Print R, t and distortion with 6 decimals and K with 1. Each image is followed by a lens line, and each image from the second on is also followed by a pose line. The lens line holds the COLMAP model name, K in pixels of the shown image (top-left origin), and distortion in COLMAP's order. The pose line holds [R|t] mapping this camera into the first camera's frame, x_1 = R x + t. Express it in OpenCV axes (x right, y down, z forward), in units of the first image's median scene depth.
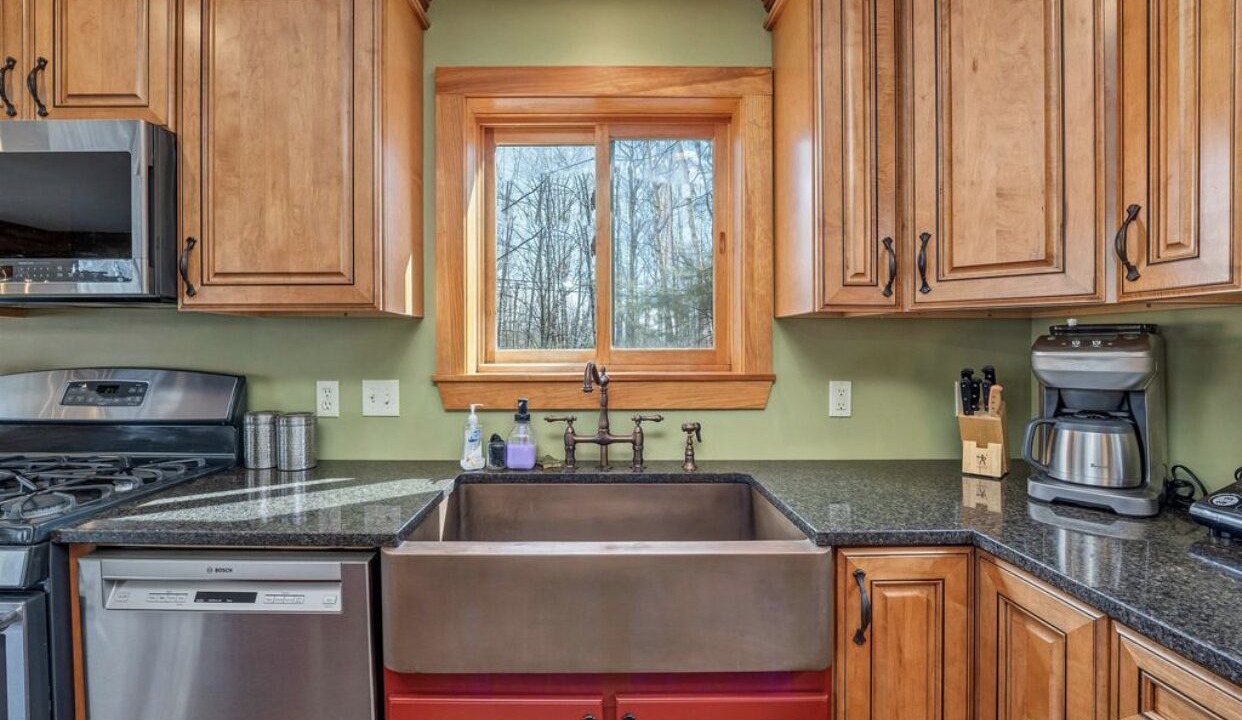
lens RADIAL K [[529.2, 0, 596.1], [0, 529.2, 348.4], [0, 0, 1]] dist [-0.003015, -0.000406]
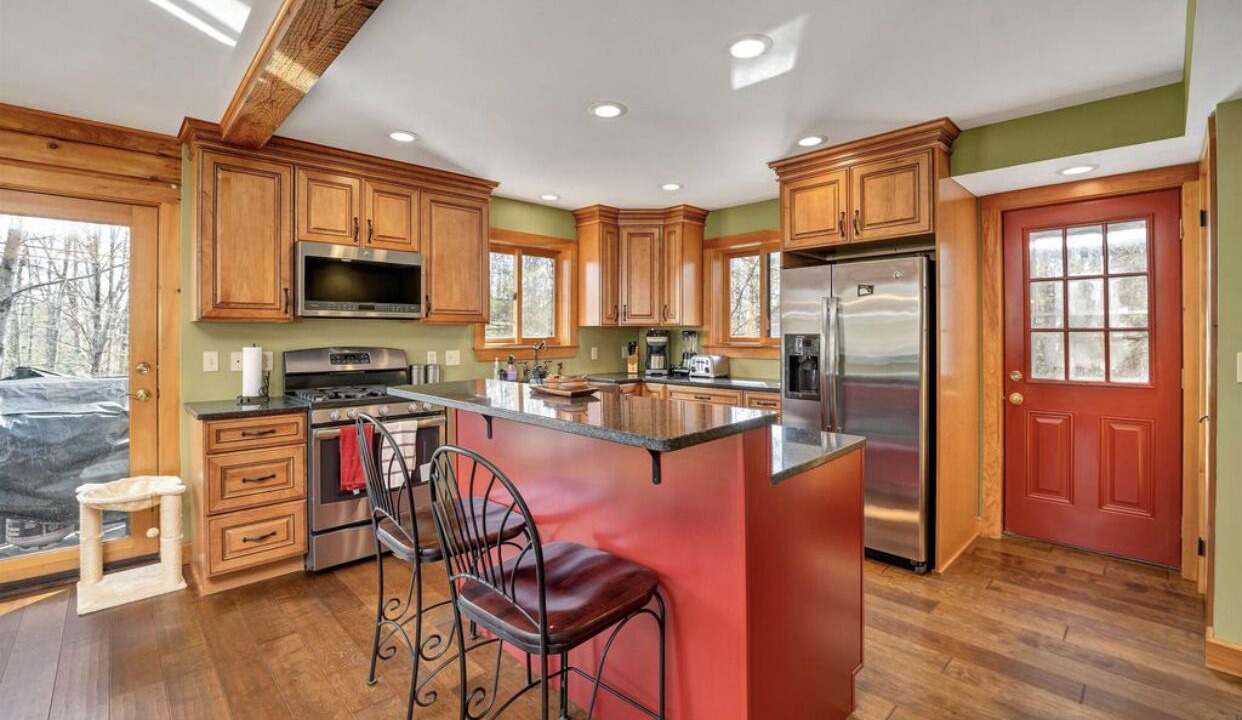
lens RADIAL K [[533.6, 0, 617.7], [0, 533.6, 339.0], [0, 0, 1]] dist [-0.034143, -0.000107]
pose [[0.721742, -0.006960, 0.692128, -1.663629], [0.006395, 0.999974, 0.003388, 0.004696], [-0.692133, 0.001981, 0.721767, -1.375853]]
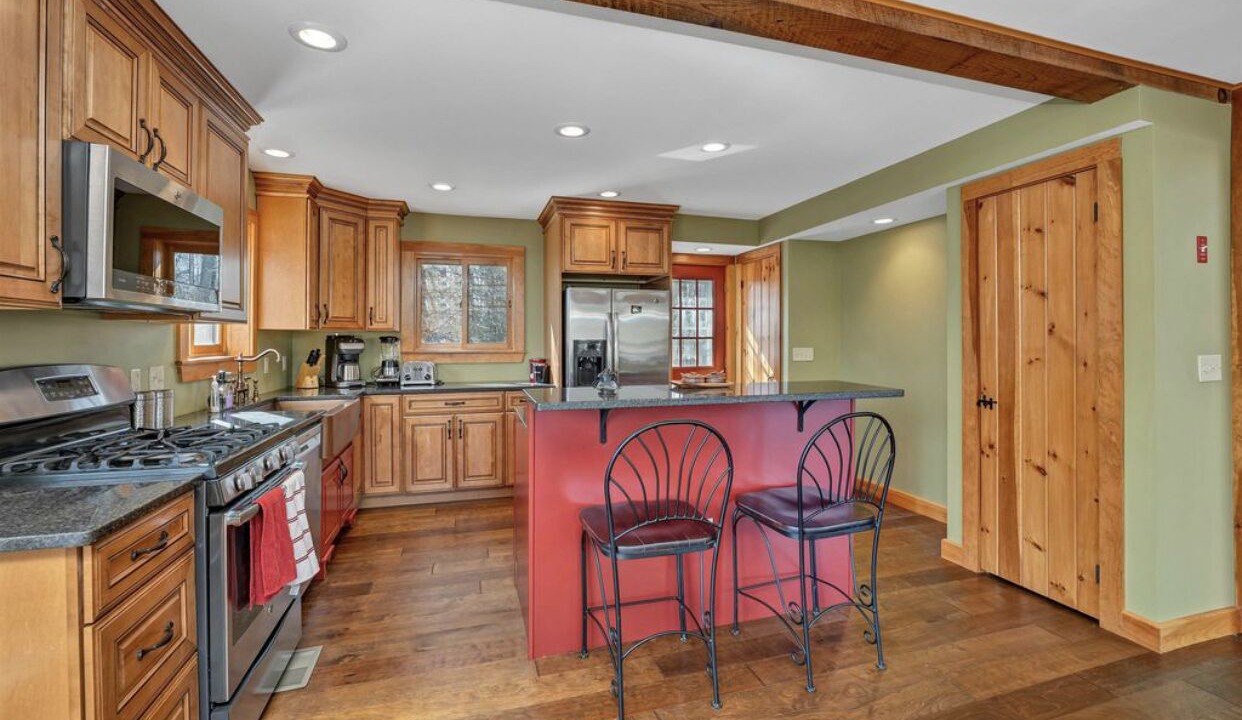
lens RADIAL K [[533.6, 0, 617.7], [0, 533.6, 339.0], [0, 0, 1]] dist [-0.034143, -0.000107]
pose [[-0.275884, 0.004189, 0.961182, -2.289211], [0.006774, 0.999974, -0.002414, -0.000880], [-0.961167, 0.005845, -0.275906, 0.196408]]
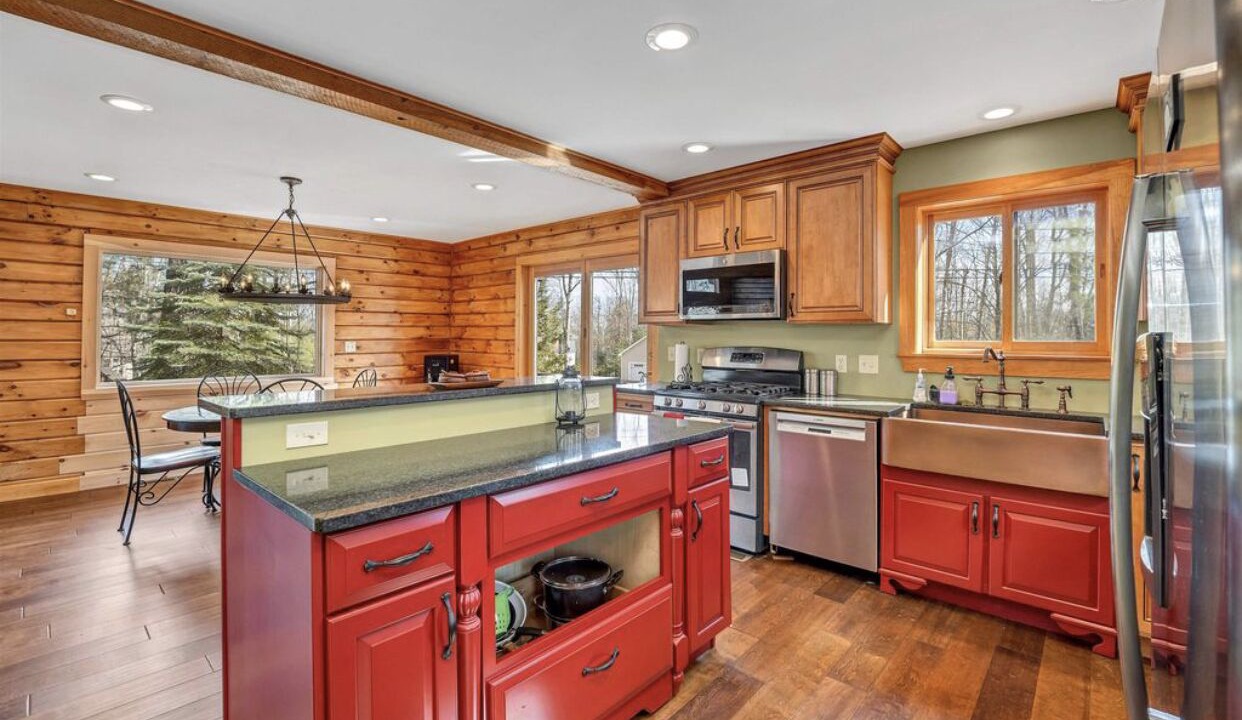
lens RADIAL K [[533.6, 0, 617.7], [0, 533.6, 339.0], [0, 0, 1]] dist [-0.034143, -0.000107]
pose [[0.741564, 0.008525, -0.670828, 0.239356], [-0.008262, 0.999959, 0.003575, 0.000009], [0.670832, 0.002891, 0.741604, -1.170392]]
